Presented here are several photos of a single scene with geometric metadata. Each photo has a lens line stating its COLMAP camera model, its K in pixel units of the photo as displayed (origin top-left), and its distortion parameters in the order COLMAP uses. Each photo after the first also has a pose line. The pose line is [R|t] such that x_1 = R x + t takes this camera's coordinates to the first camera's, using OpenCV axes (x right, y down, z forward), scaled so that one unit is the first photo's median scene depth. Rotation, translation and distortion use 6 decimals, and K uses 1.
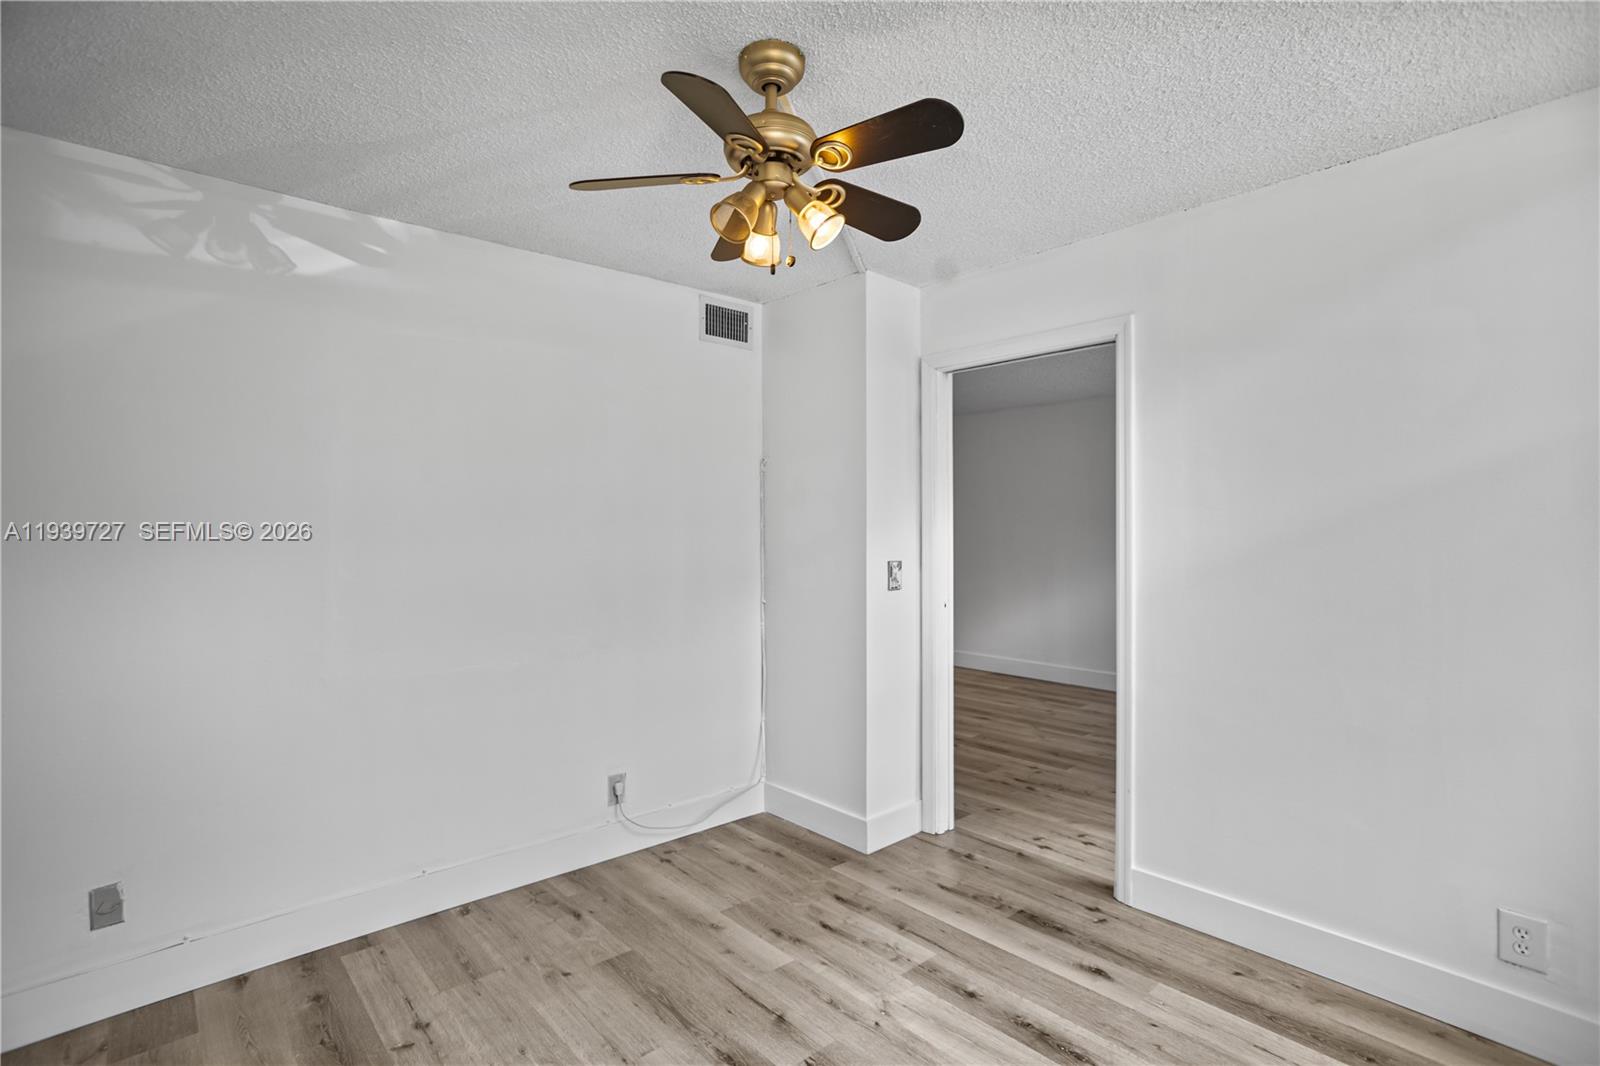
lens RADIAL K [[777.6, 0, 788.4], [0, 777.6, 534.4], [0, 0, 1]] dist [-0.049784, 0.030598]
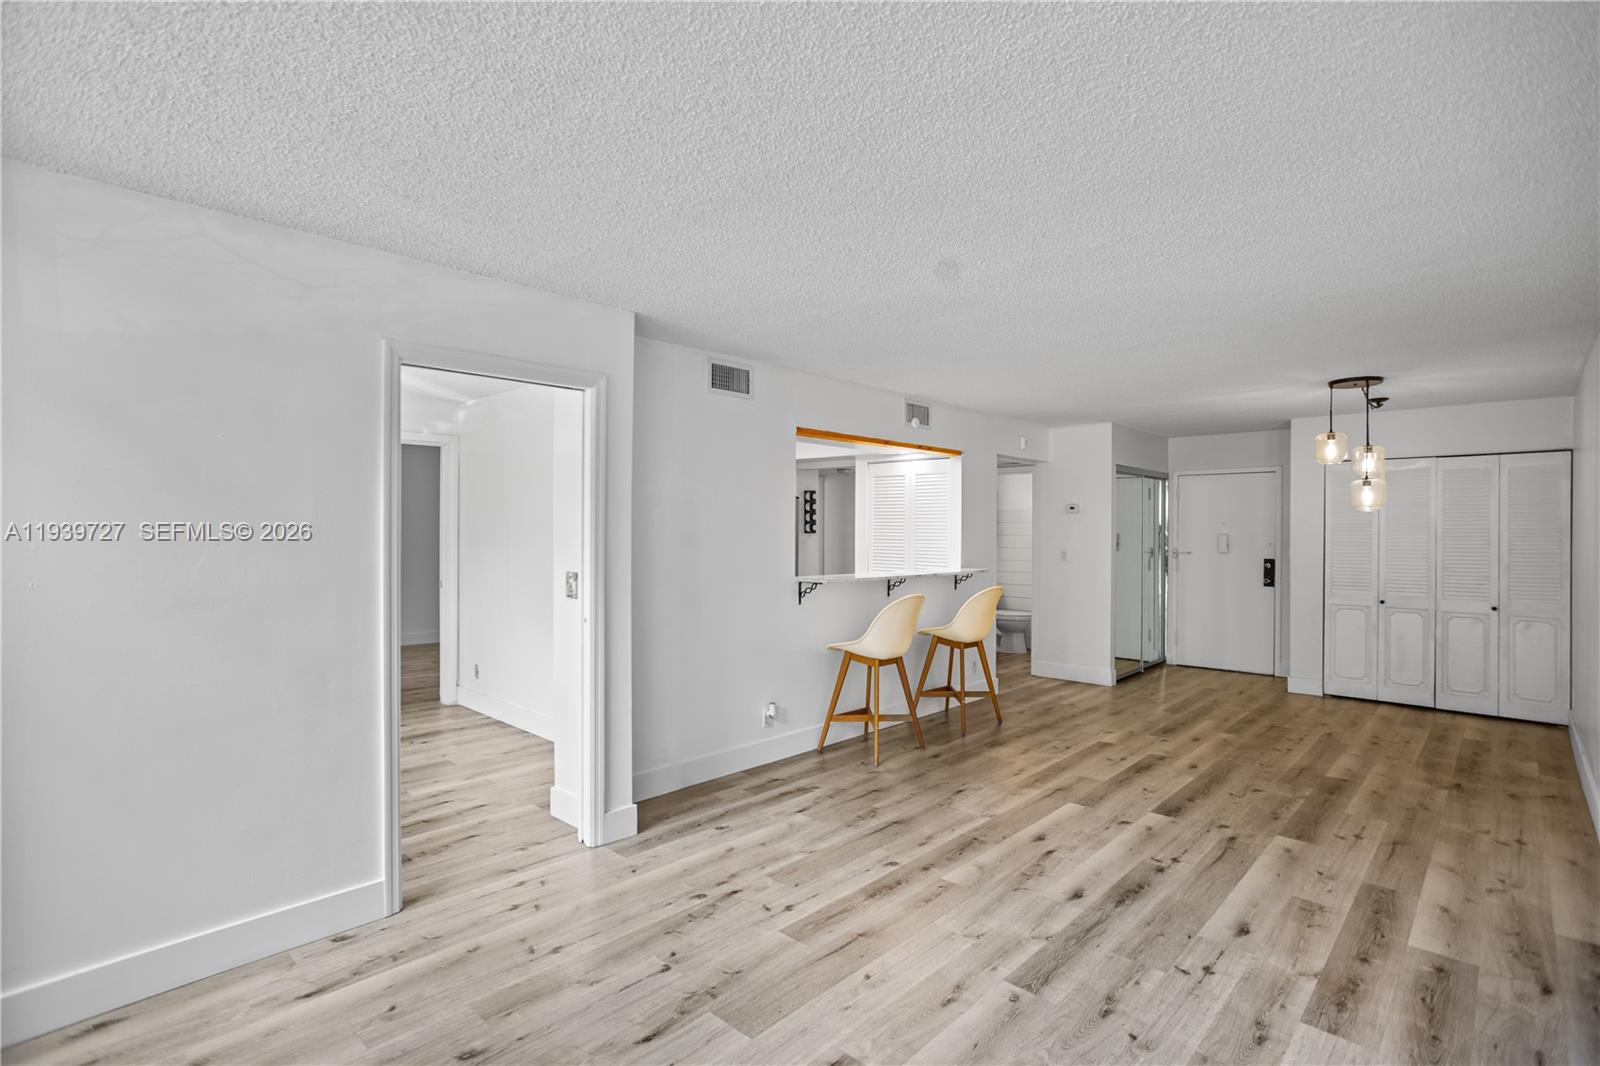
lens RADIAL K [[768.3, 0, 774.5], [0, 768.3, 529.5], [0, 0, 1]] dist [-0.057082, 0.032211]
pose [[0.077804, 0.009790, -0.996921, 1.487696], [-0.015345, 0.999845, 0.008621, -0.047105], [0.996851, 0.014627, 0.077942, 1.431934]]
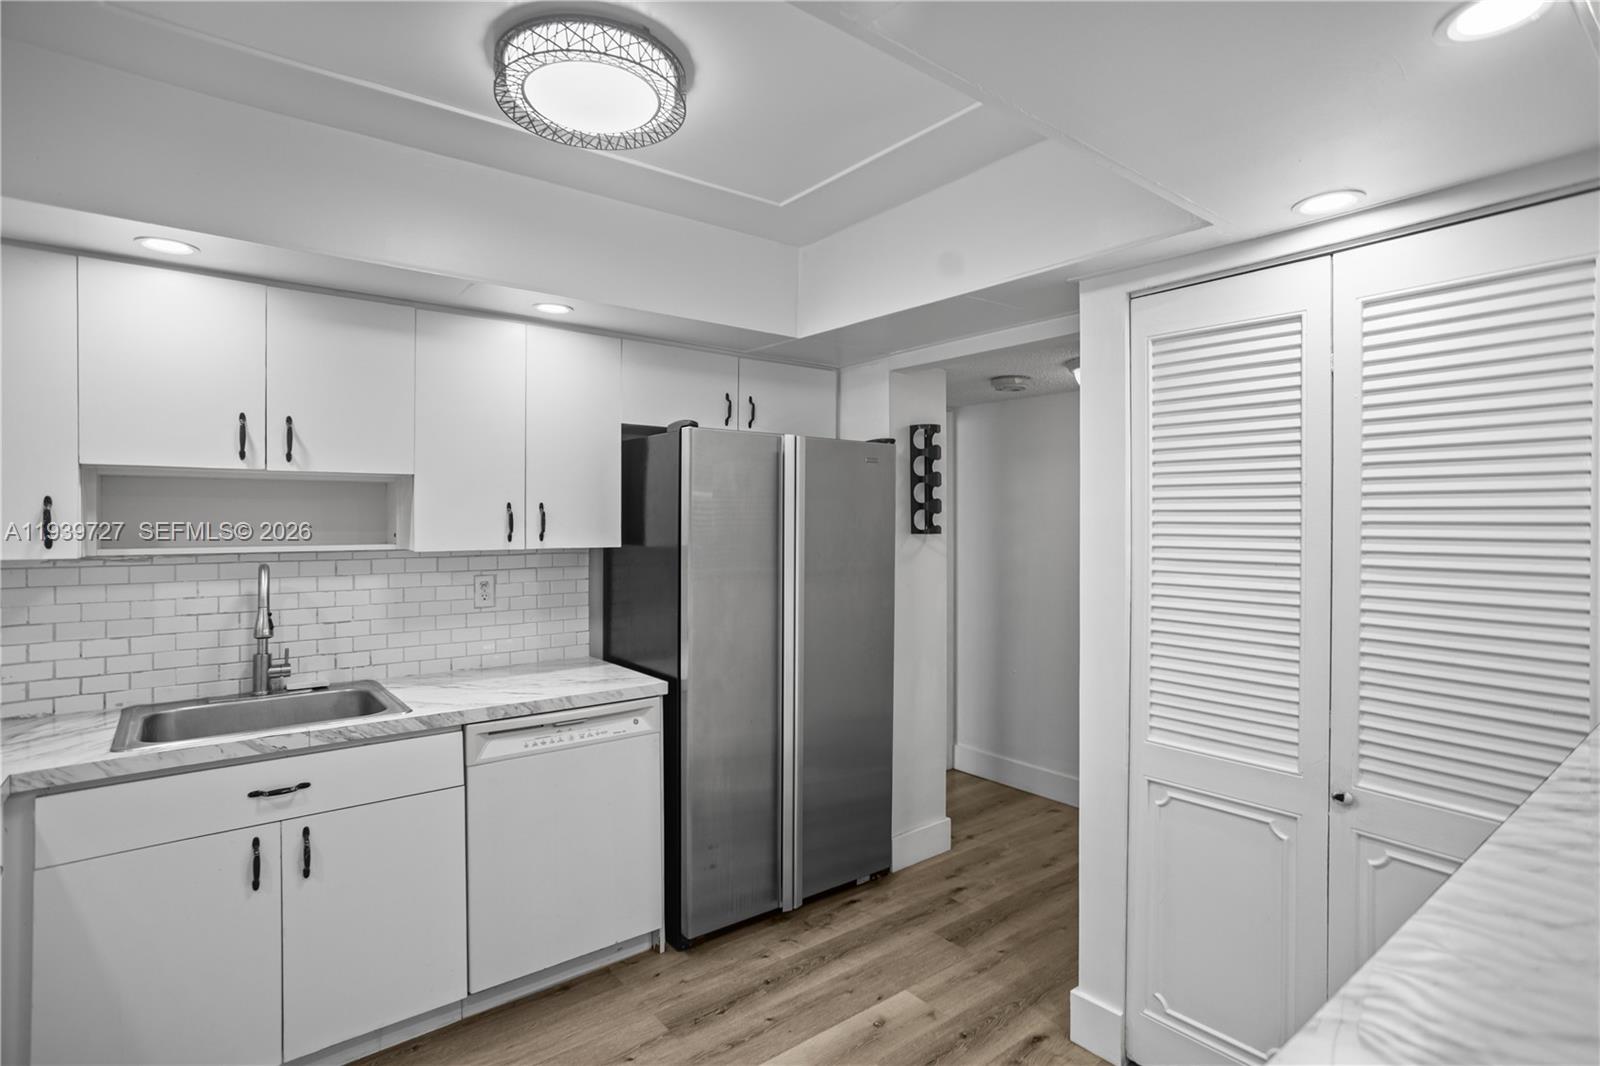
lens RADIAL K [[787.7, 0, 799.2], [0, 787.7, 521.4], [0, 0, 1]] dist [-0.040095, 0.032939]
pose [[-0.057220, 0.013424, -0.998271, -0.233672], [-0.010473, 0.999847, 0.014045, -0.042993], [0.998307, 0.011259, -0.057071, 1.673118]]
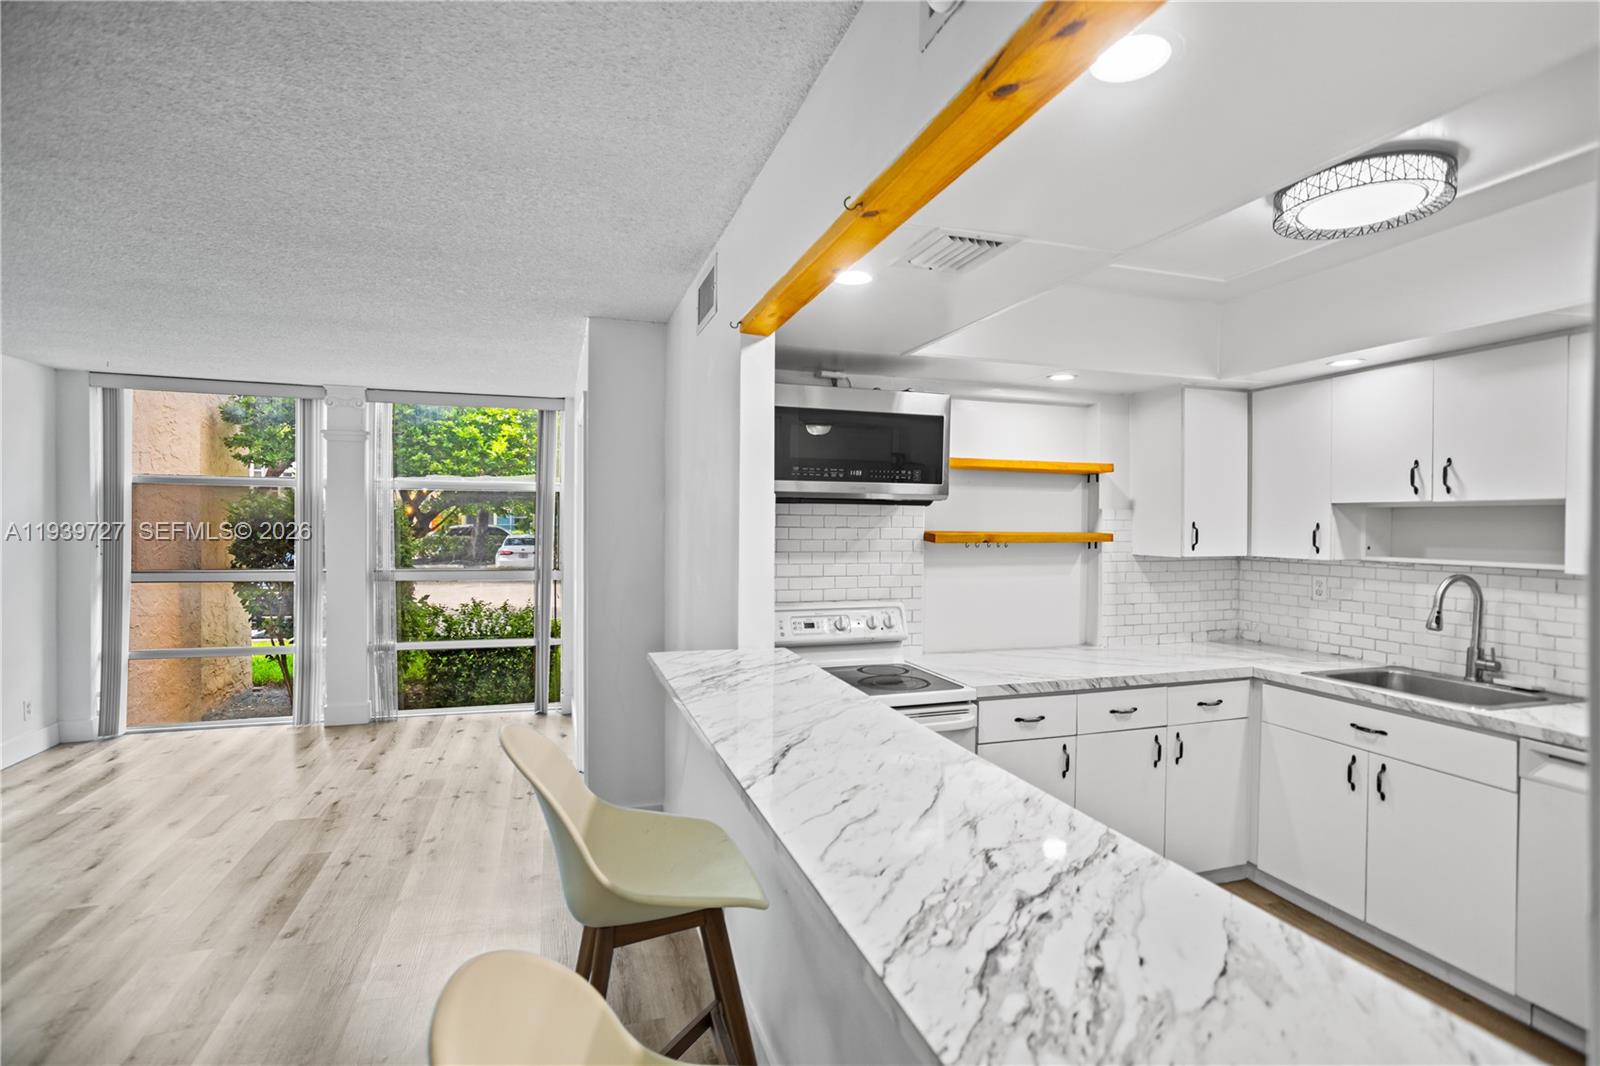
lens RADIAL K [[775.9, 0, 799.3], [0, 775.9, 531.7], [0, 0, 1]] dist [-0.052712, 0.031147]
pose [[-0.919956, -0.002257, 0.392016, -0.604010], [0.005009, 0.999834, 0.017511, -0.059407], [-0.391991, 0.018074, -0.919792, 2.327348]]
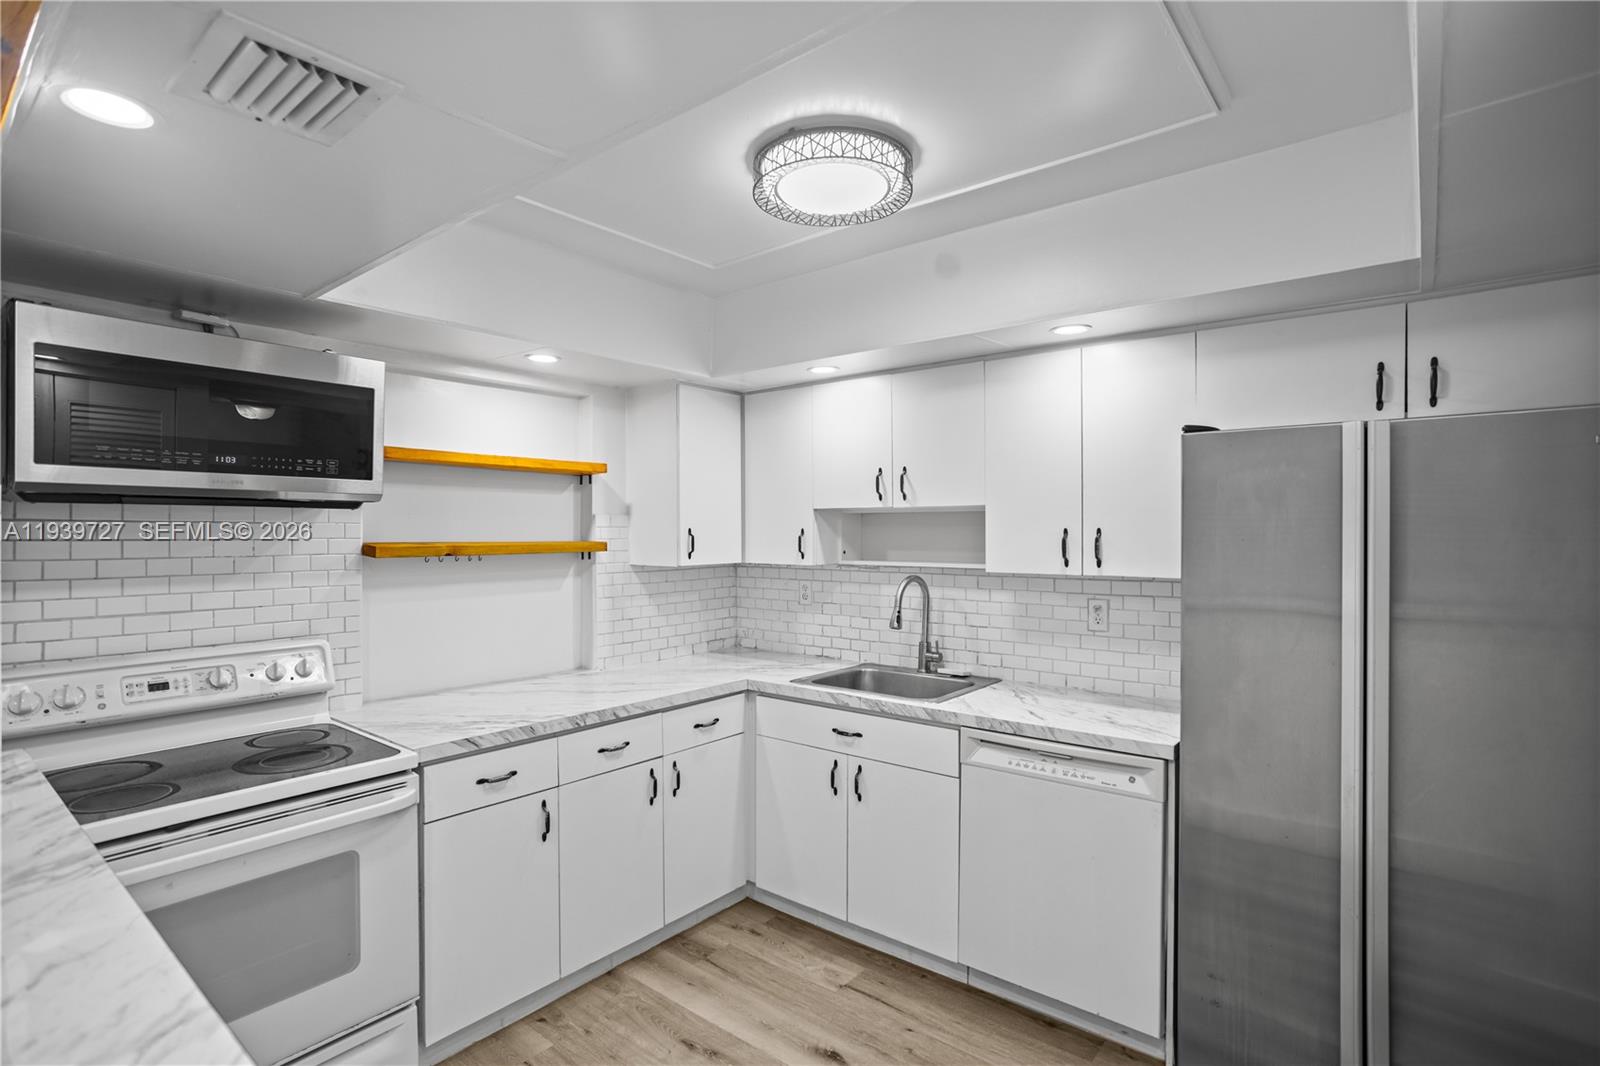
lens RADIAL K [[777.6, 0, 788.4], [0, 777.6, 534.4], [0, 0, 1]] dist [-0.049784, 0.030598]
pose [[-0.985554, 0.010621, -0.169029, -0.651556], [0.008365, 0.999866, 0.014055, -0.056591], [0.169156, 0.012438, -0.985511, 2.126369]]
